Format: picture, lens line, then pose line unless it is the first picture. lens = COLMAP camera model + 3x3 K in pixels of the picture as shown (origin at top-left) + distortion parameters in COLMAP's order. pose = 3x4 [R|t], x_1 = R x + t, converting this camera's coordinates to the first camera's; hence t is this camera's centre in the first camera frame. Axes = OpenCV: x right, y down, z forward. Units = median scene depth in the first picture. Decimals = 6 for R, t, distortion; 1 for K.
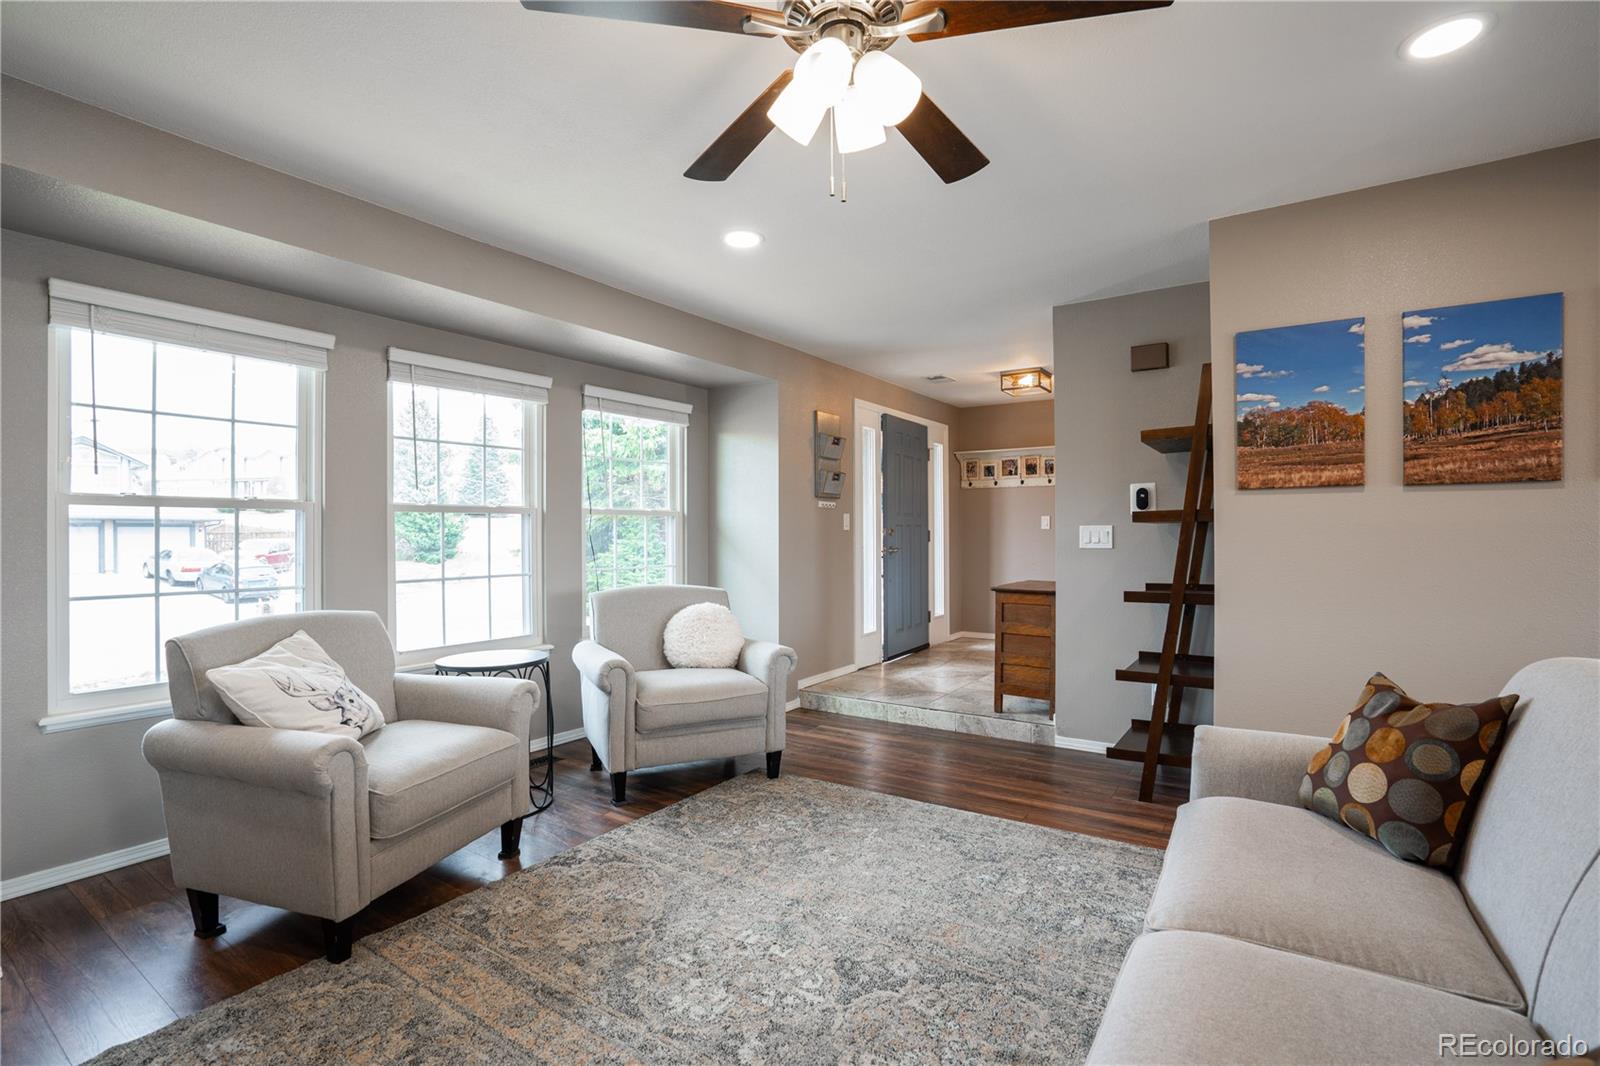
lens RADIAL K [[769.1, 0, 796.1], [0, 769.1, 524.2], [0, 0, 1]] dist [-0.004100, -0.000317]
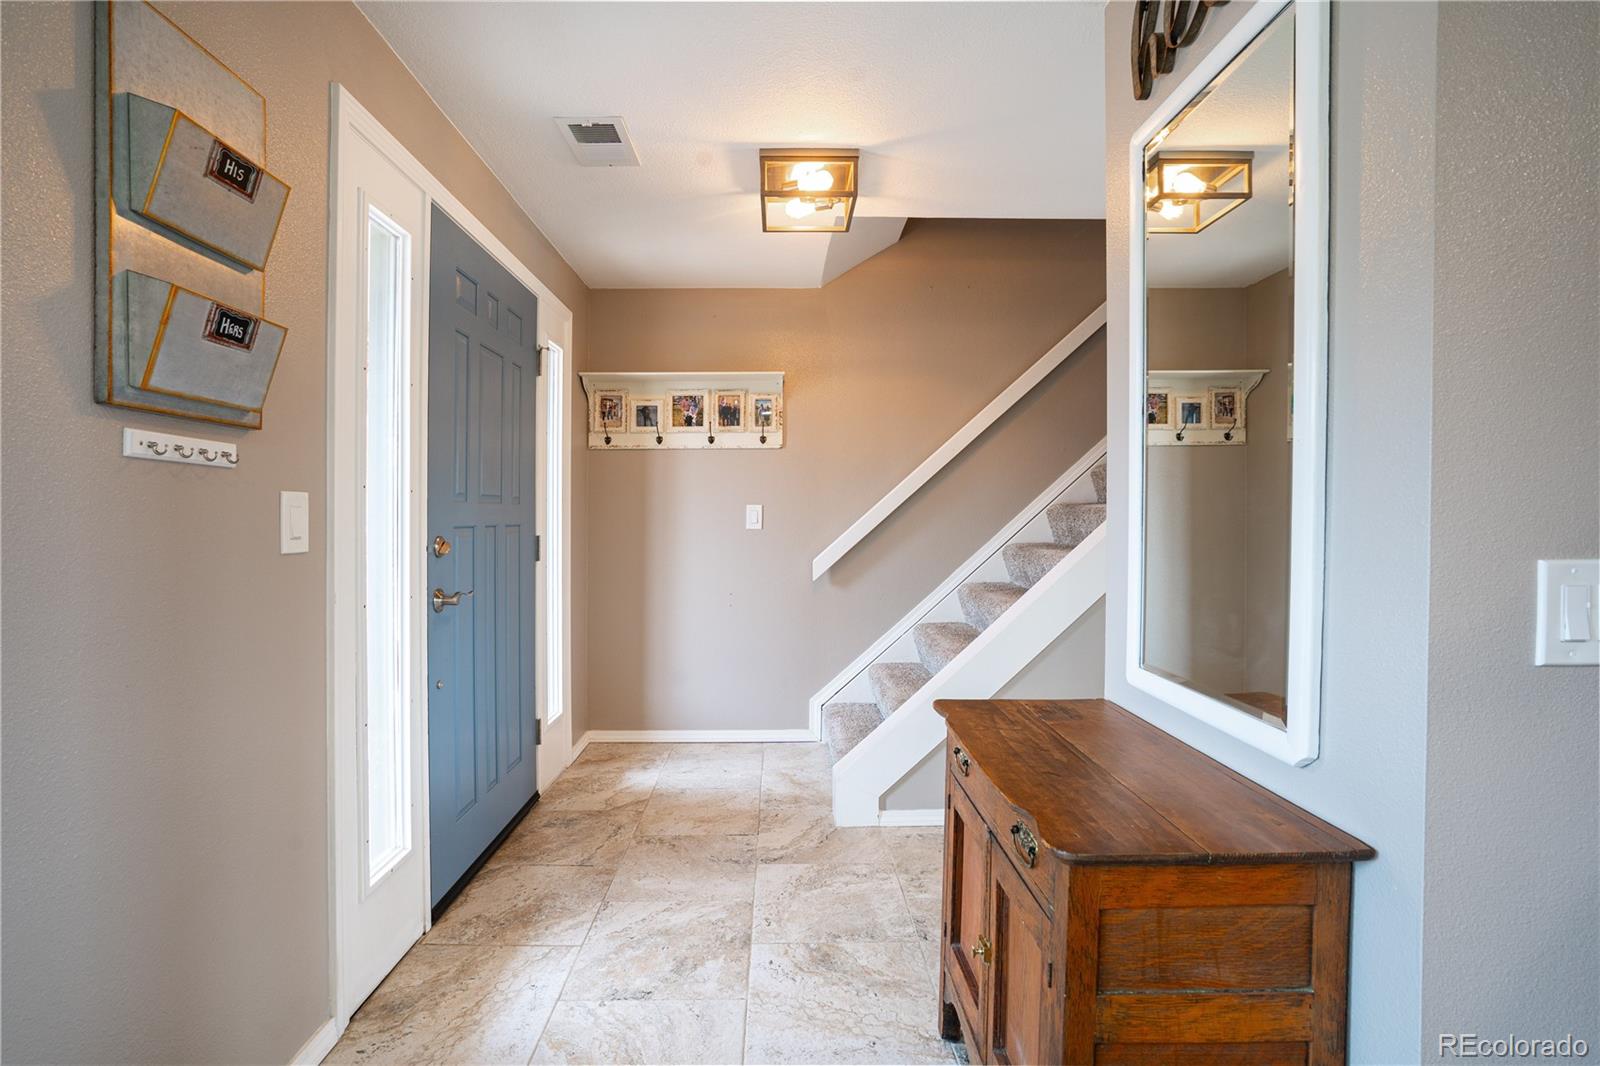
lens RADIAL K [[726.5, 0, 797.3], [0, 726.5, 510.2], [0, 0, 1]] dist [-0.031474, 0.000121]
pose [[0.811569, 0.003557, 0.584245, 0.051086], [-0.004729, 0.999989, 0.000481, -0.006759], [-0.584237, -0.003153, 0.811577, 0.568256]]
